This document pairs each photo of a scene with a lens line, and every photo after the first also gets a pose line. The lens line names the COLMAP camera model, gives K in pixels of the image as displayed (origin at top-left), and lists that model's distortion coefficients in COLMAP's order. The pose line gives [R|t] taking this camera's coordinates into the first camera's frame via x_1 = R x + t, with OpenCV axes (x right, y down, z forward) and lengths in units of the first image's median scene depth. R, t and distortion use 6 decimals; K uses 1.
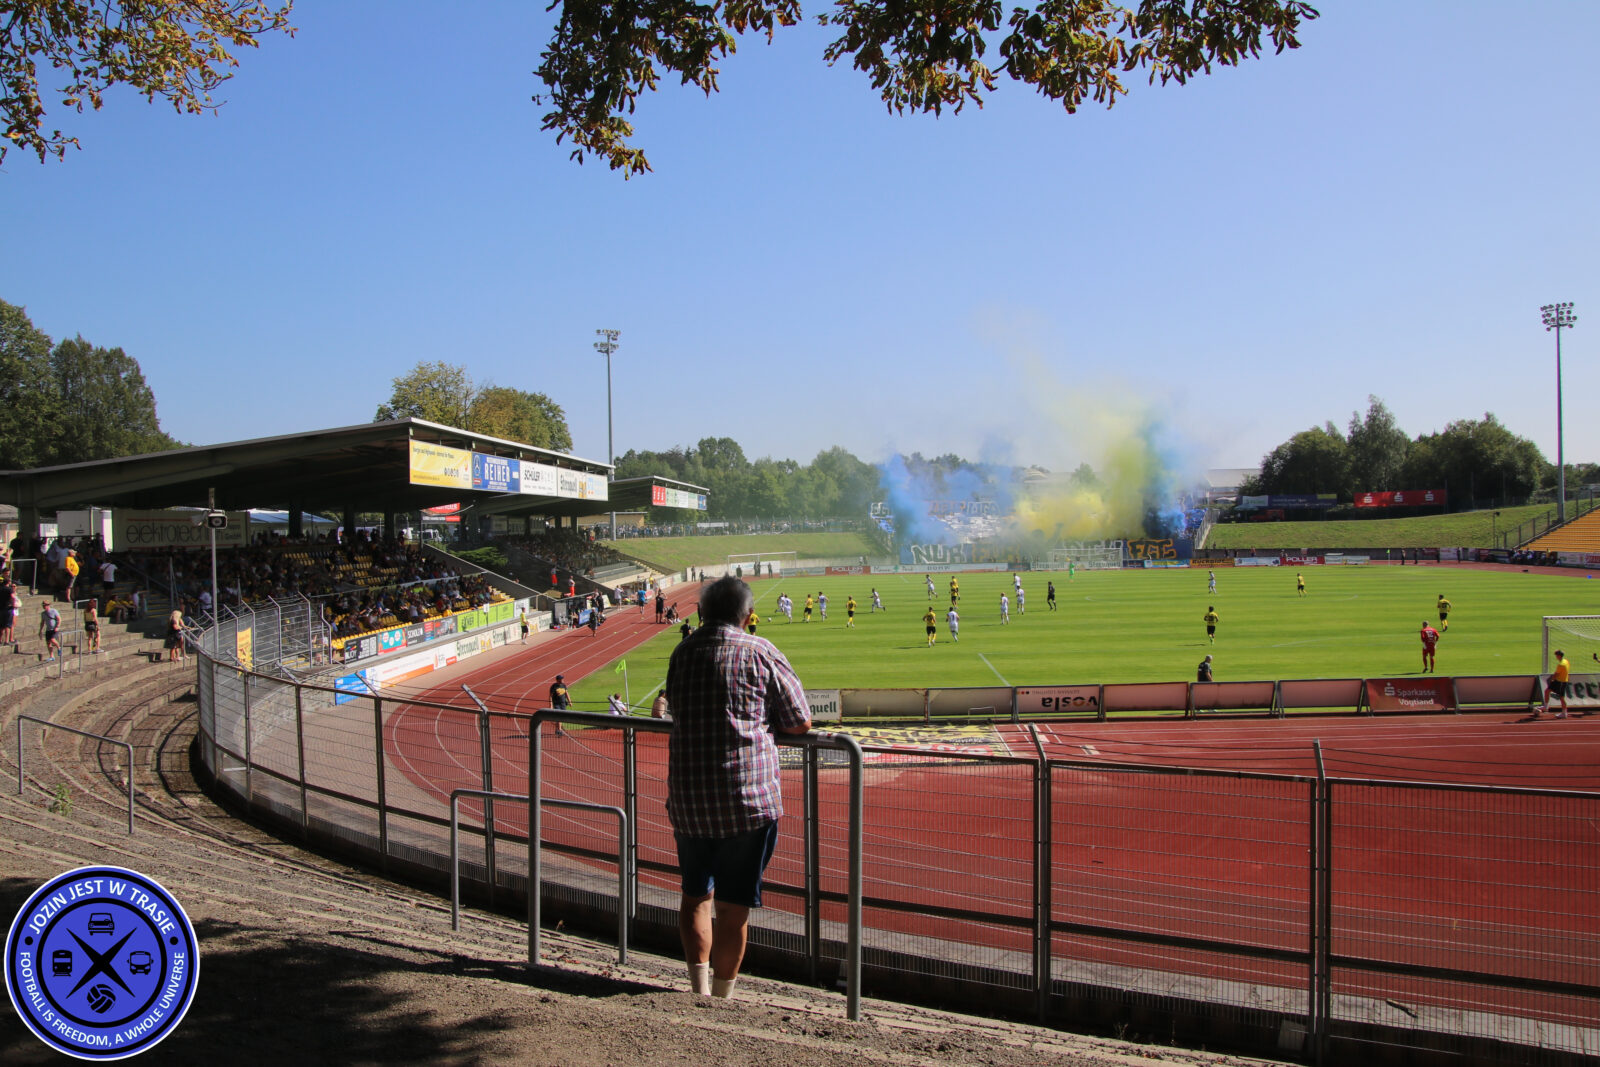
lens RADIAL K [[1347.7, 0, 821.6], [0, 1347.7, 554.5], [0, 0, 1]] dist [-0.088340, 0.113781]
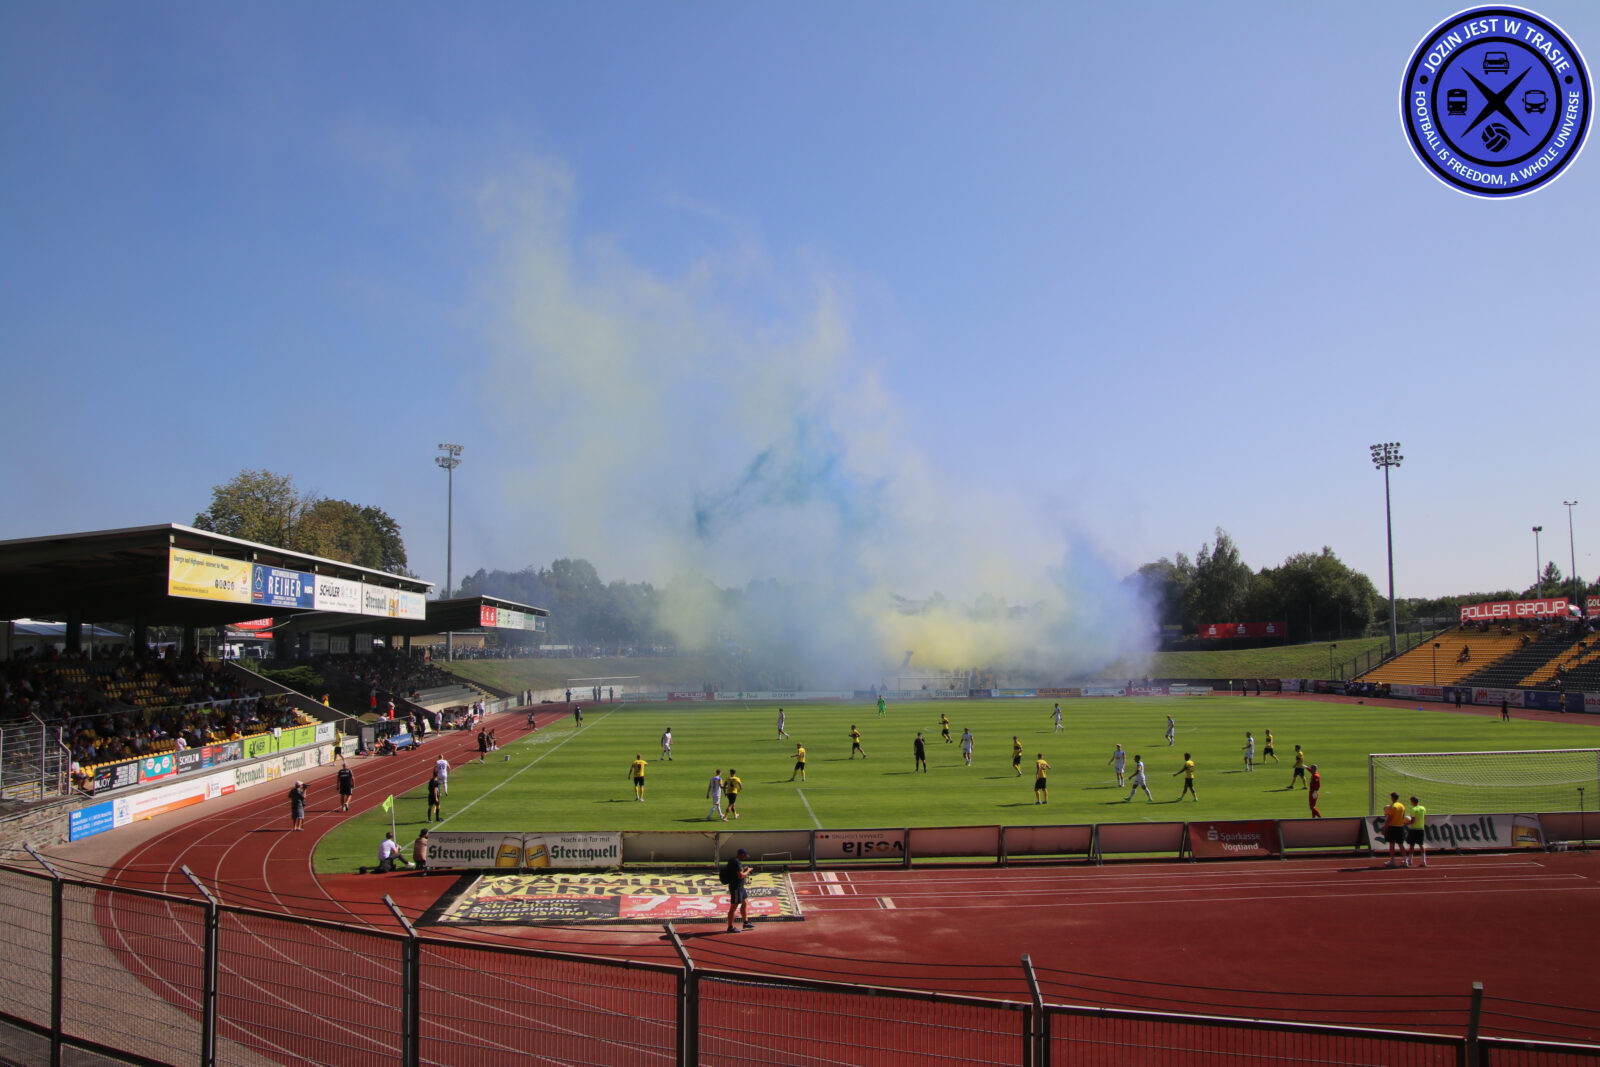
lens RADIAL K [[1210.1, 0, 890.5], [0, 1210.1, 567.7], [0, 0, 1]] dist [-0.100324, 0.065425]
pose [[0.995595, 0.019470, 0.091710, 0.099932], [-0.011404, 0.996085, -0.087661, -0.007247], [-0.093058, 0.086229, 0.991920, 0.140611]]
